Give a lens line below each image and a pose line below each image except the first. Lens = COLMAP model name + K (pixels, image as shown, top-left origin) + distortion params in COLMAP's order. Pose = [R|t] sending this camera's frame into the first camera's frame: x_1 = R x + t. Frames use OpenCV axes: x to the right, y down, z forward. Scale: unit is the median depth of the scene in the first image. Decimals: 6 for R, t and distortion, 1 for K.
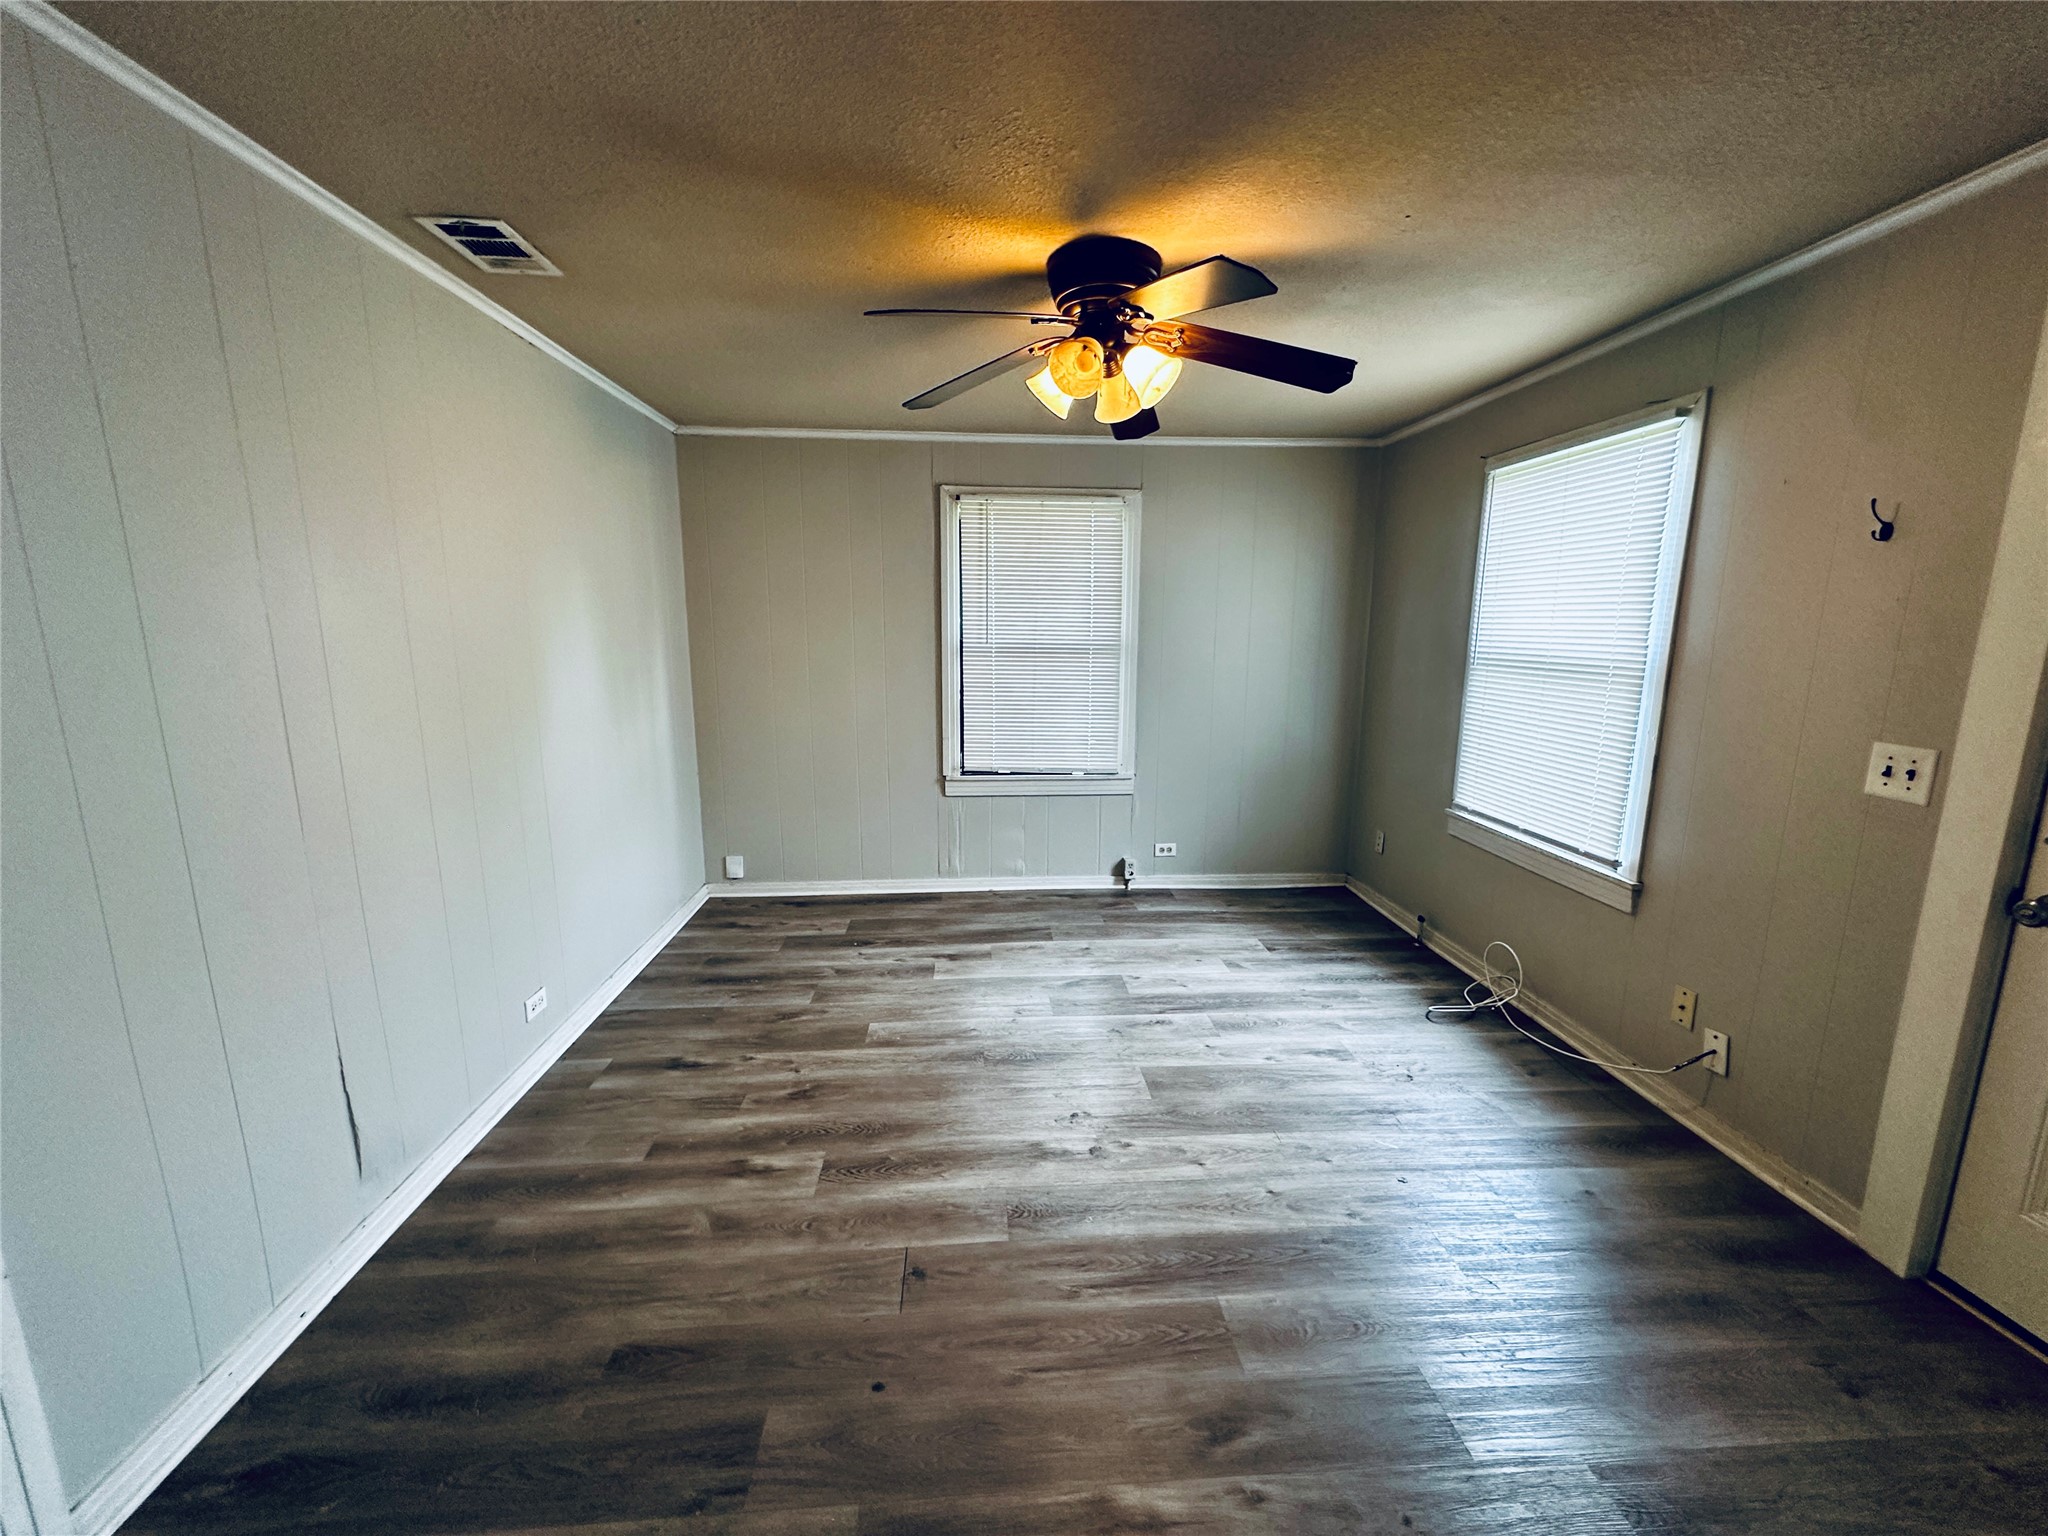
lens RADIAL K [[821.5, 0, 1024.0], [0, 821.5, 768.0], [0, 0, 1]] dist [0.002113, 0.000008]
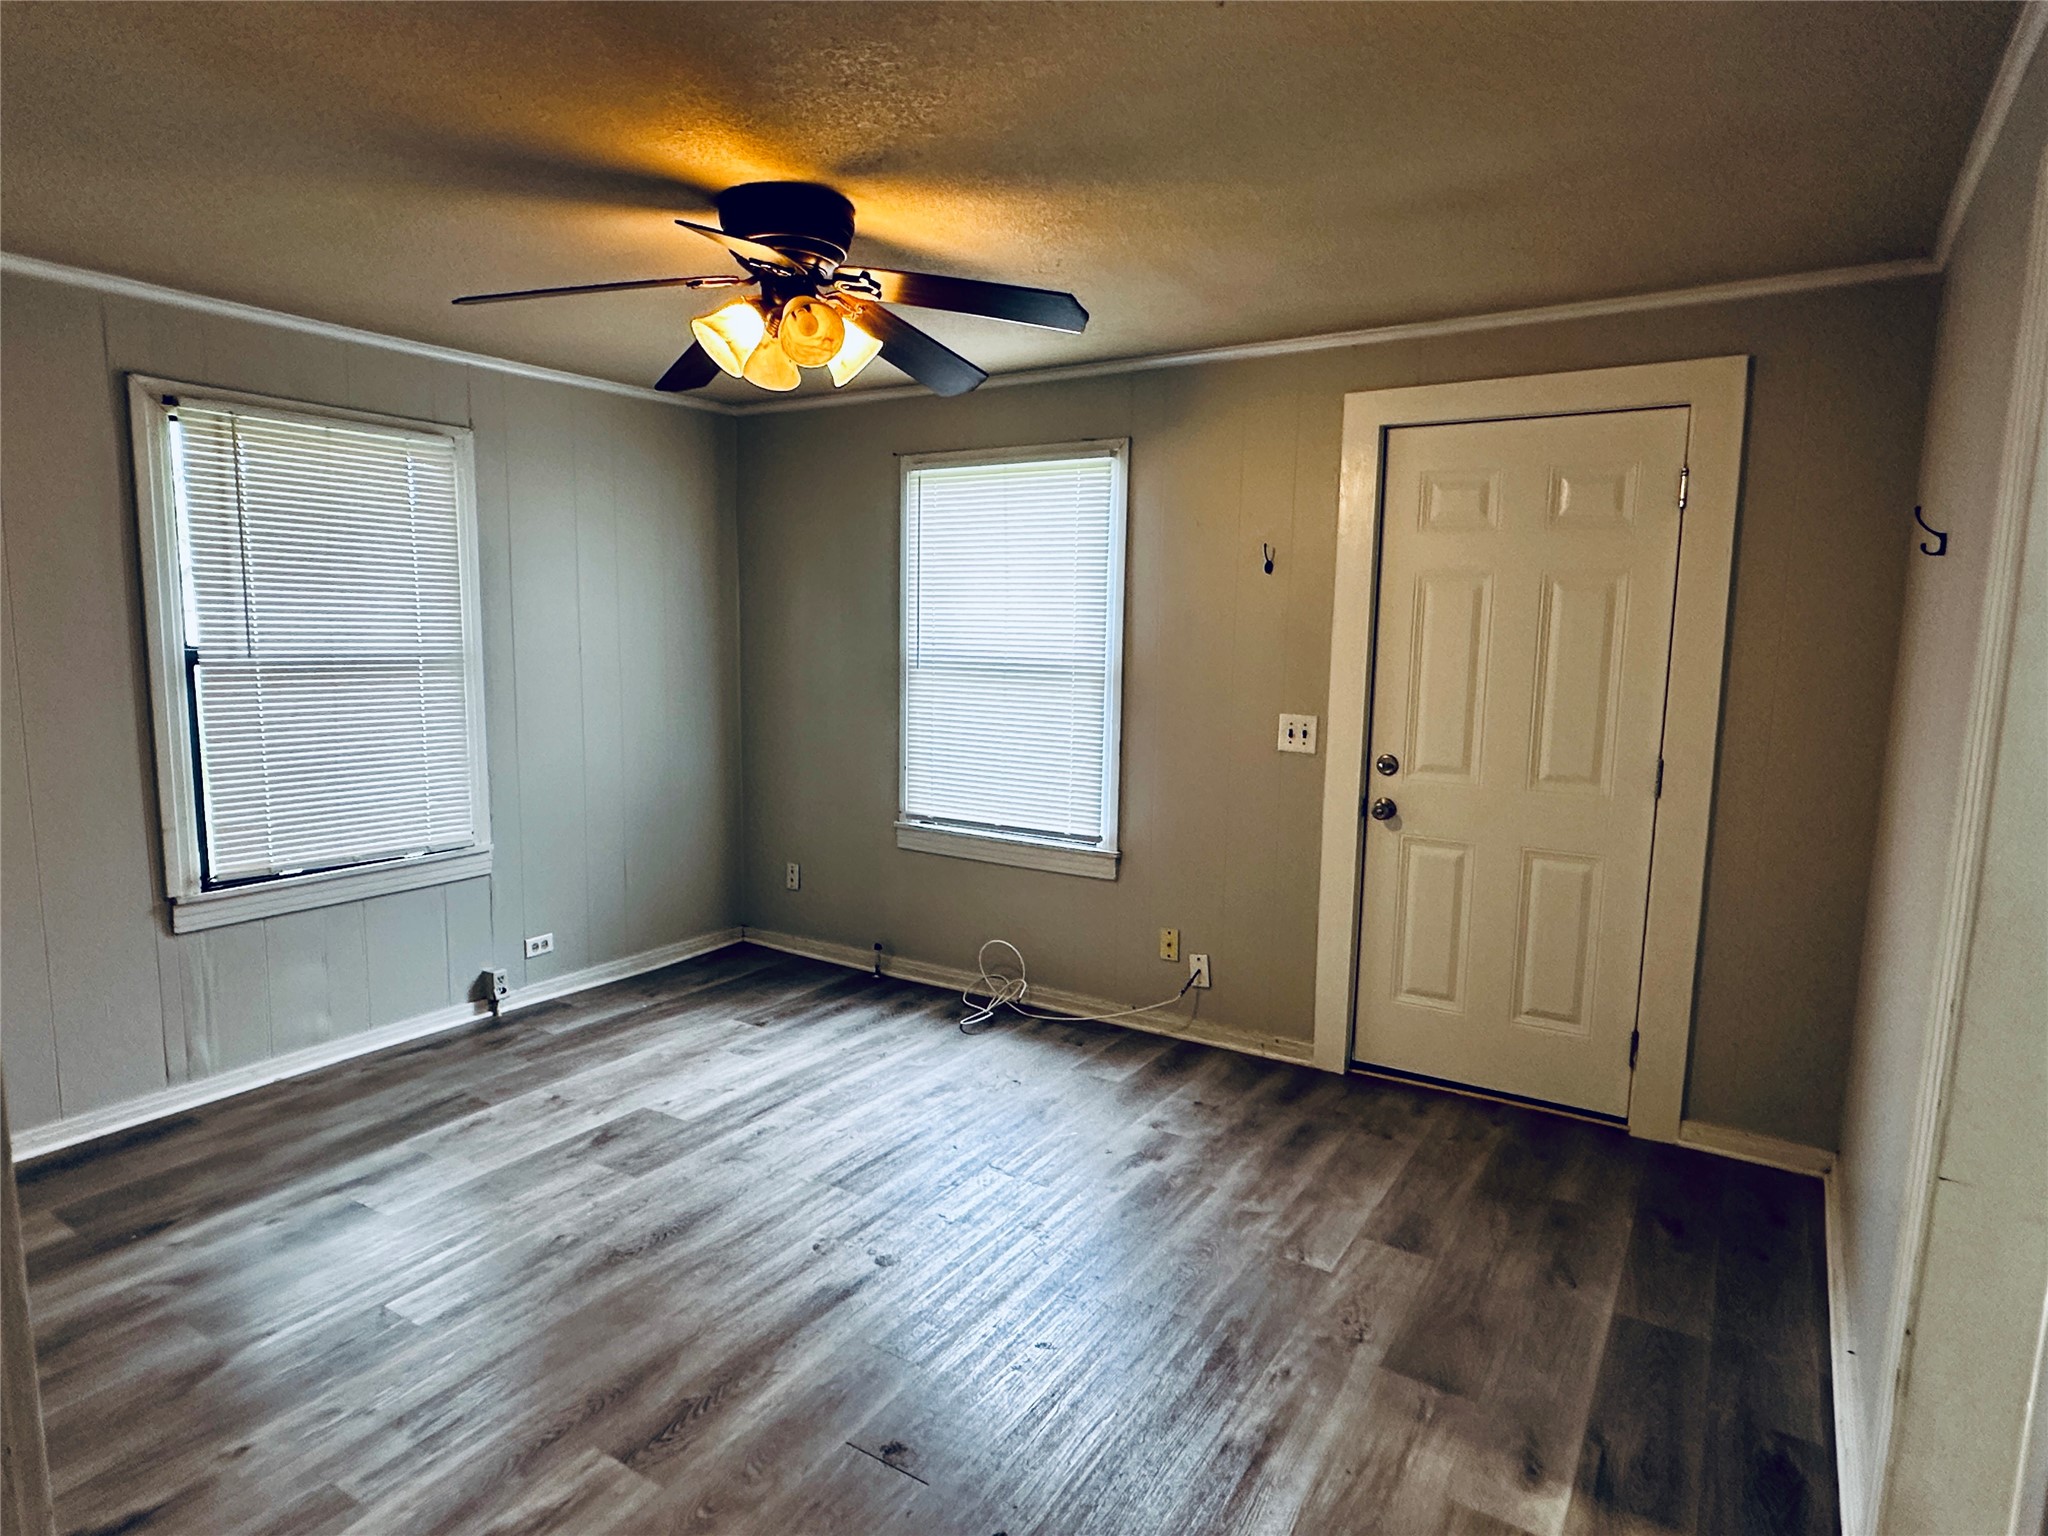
lens RADIAL K [[1174.8, 0, 1024.0], [0, 1174.8, 768.0], [0, 0, 1]] dist [0.004020, 0.000242]
pose [[0.587357, -0.099307, 0.803212, -0.451391], [0.131381, 0.990979, 0.026449, -0.026231], [-0.798593, 0.089992, 0.595106, 0.080451]]
